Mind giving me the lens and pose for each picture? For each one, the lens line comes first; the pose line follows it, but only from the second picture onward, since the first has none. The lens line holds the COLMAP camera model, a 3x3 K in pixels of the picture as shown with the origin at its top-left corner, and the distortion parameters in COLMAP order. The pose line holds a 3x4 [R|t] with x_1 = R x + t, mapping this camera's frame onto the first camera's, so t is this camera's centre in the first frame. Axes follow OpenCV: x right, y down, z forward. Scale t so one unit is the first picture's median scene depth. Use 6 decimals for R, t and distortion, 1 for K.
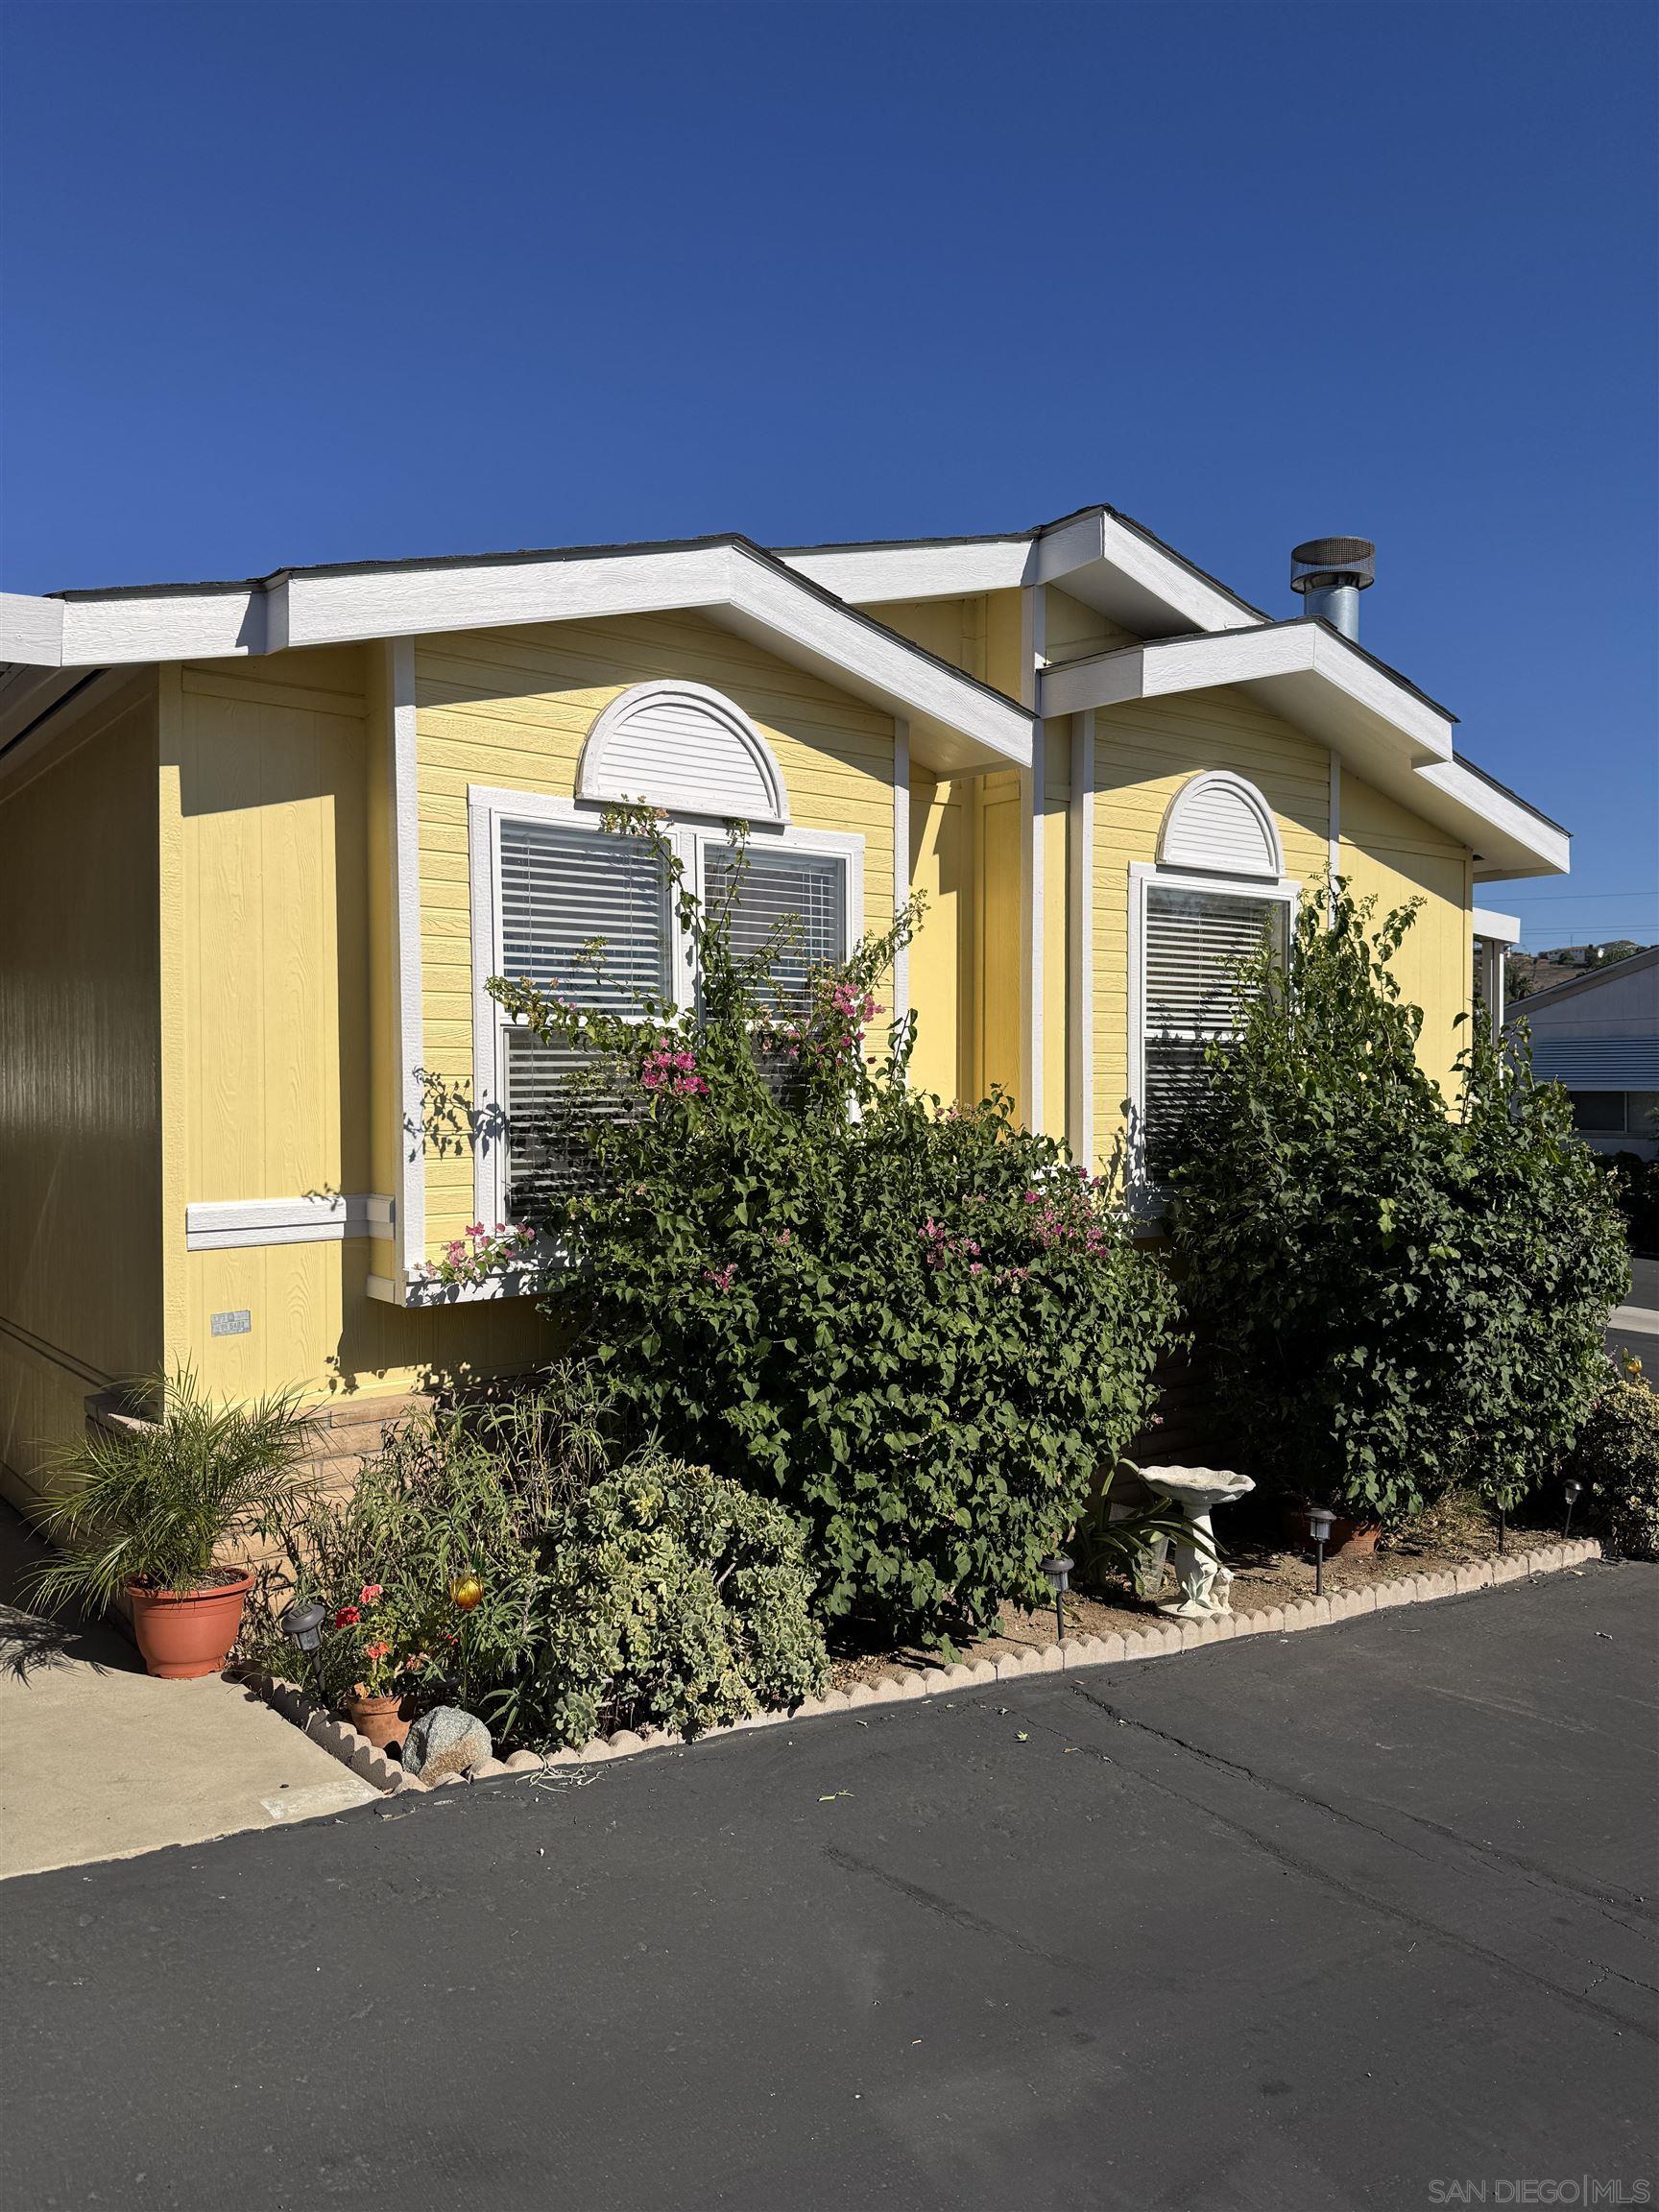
lens RADIAL K [[1575.6, 0, 741.3], [0, 1575.6, 1106.9], [0, 0, 1]] dist [0.186665, -0.379829]
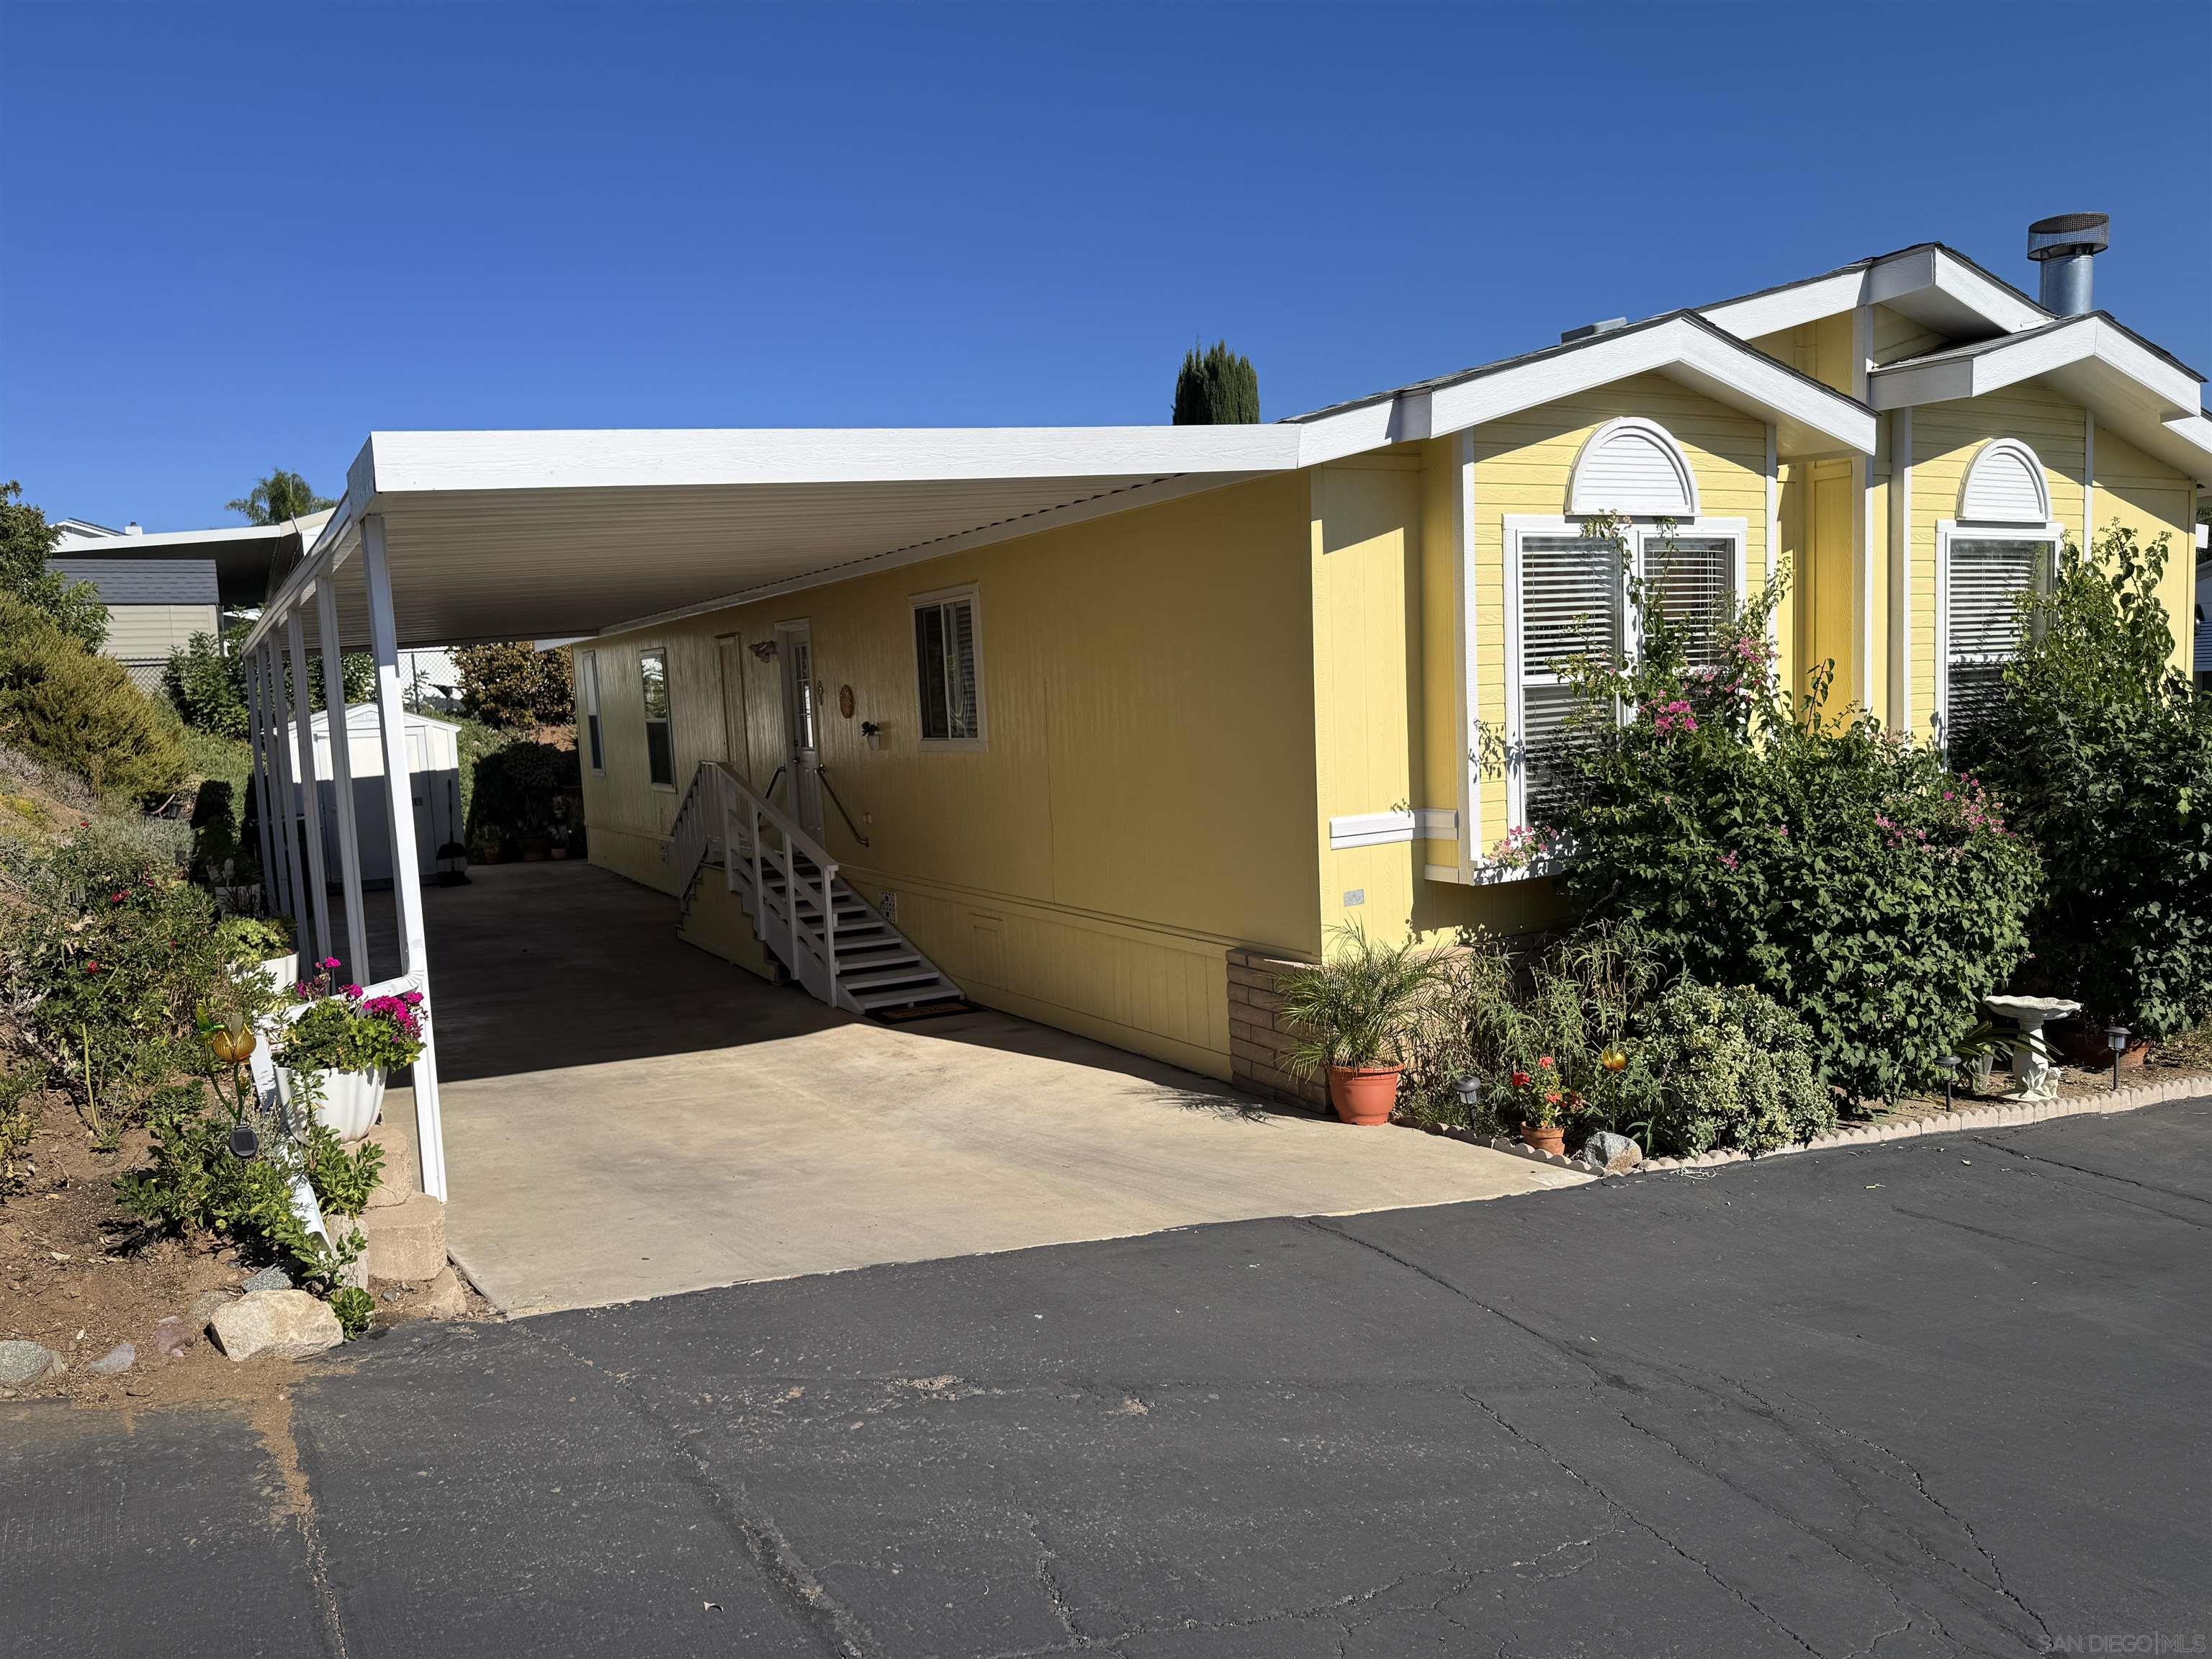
lens RADIAL K [[1529.1, 0, 1106.0], [0, 1529.1, 829.5], [0, 0, 1]] dist [0.046841, -0.046562]
pose [[0.991931, -0.026468, -0.123986, -0.327045], [0.035971, 0.996531, 0.075045, -0.036172], [0.121570, -0.078899, 0.989442, -0.363237]]
